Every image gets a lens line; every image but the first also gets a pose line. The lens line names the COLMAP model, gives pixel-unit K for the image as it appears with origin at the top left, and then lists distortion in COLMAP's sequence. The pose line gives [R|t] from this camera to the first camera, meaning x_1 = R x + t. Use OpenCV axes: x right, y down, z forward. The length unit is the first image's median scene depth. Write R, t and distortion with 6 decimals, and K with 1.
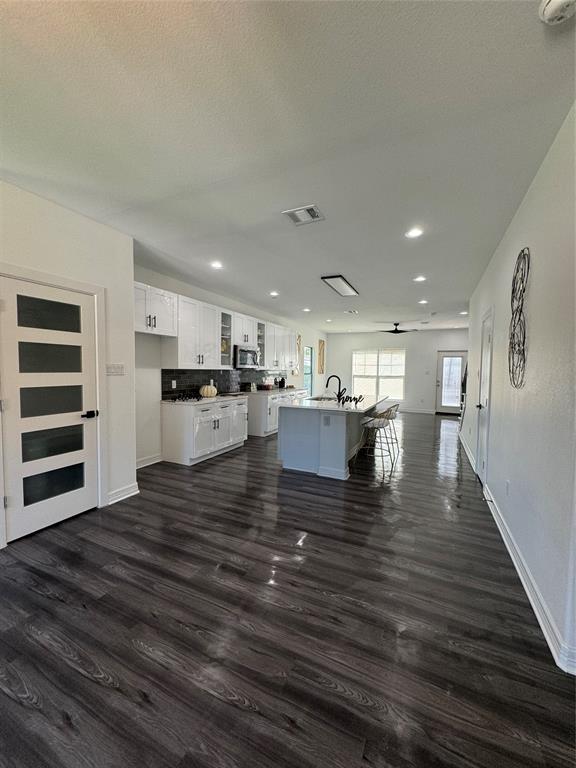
lens RADIAL K [[304.3, 0, 289.6], [0, 304.3, 386.5], [0, 0, 1]] dist [-0.000020, -0.000328]
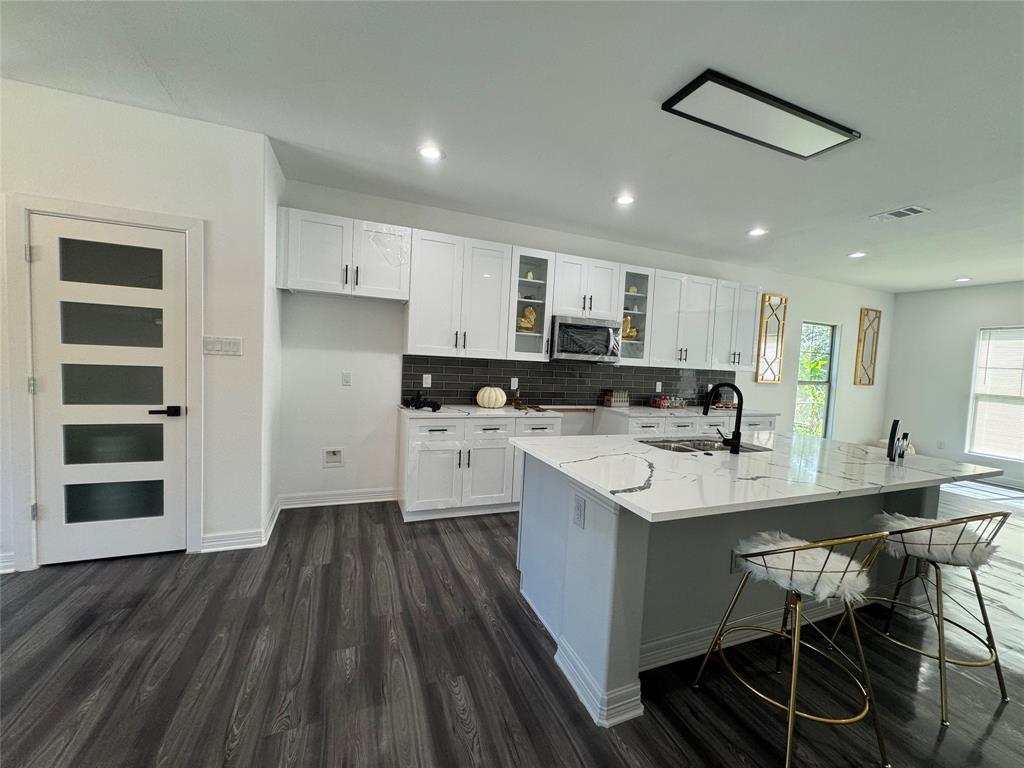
lens RADIAL K [[405.7, 0, 512.0], [0, 405.7, 382.8], [0, 0, 1]] dist [-0.000020, -0.000328]
pose [[0.730734, 0.059993, -0.680021, 0.327556], [-0.077702, 0.996967, 0.004458, -0.021471], [0.678225, 0.049582, 0.733179, 0.560725]]
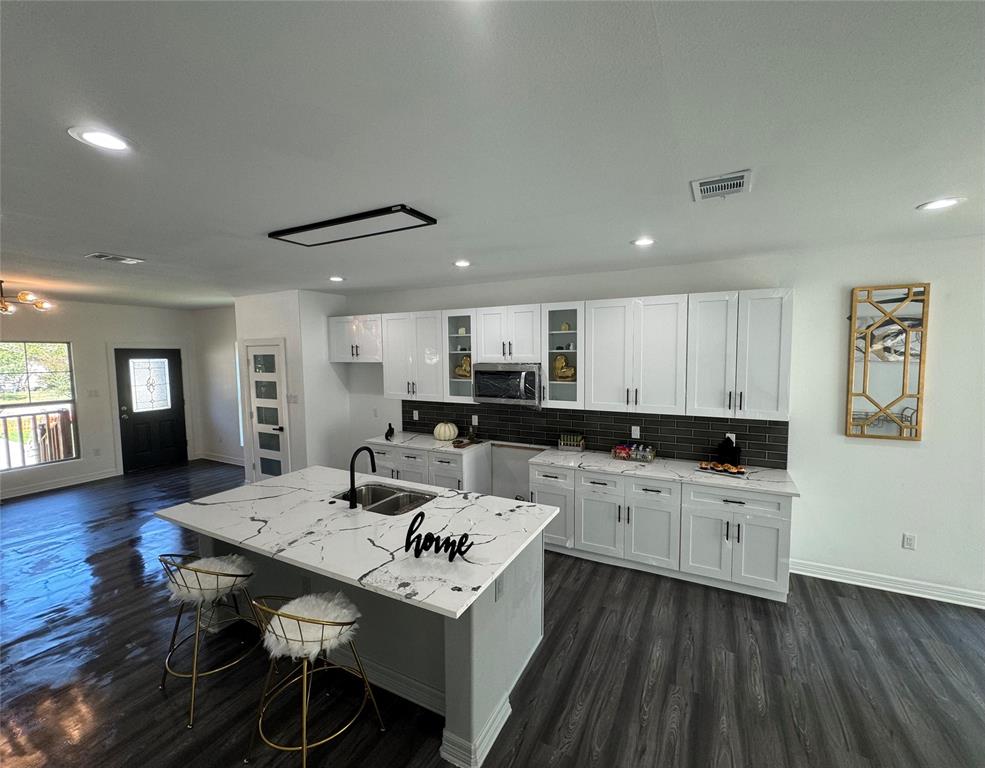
lens RADIAL K [[404.7, 0, 511.6], [0, 404.7, 382.9], [0, 0, 1]] dist [-0.003317, -0.000584]
pose [[-0.022798, 0.057095, -0.998108, 0.792126], [-0.049691, 0.997069, 0.058171, -0.190109], [0.998504, 0.050924, -0.019894, 1.394080]]
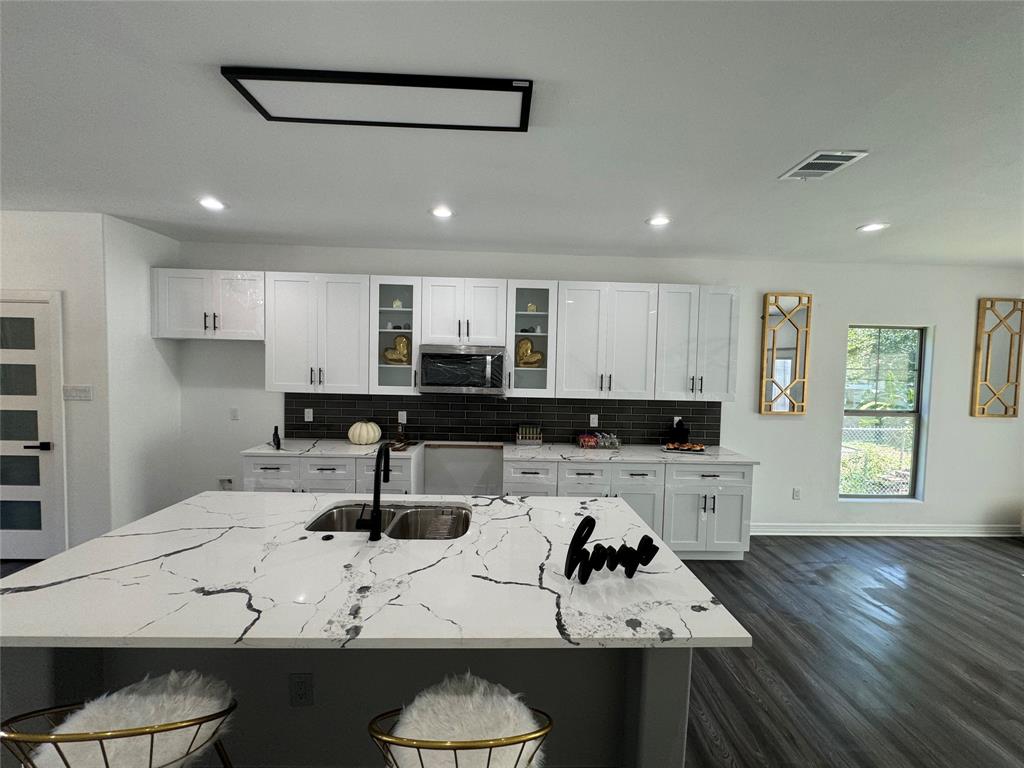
lens RADIAL K [[405.7, 0, 513.2], [0, 405.7, 383.0], [0, 0, 1]] dist [-0.000020, -0.000328]
pose [[0.449841, 0.035472, -0.892404, 0.598941], [-0.067183, 0.997724, 0.005793, -0.114970], [0.890578, 0.057348, 0.451201, 1.079960]]
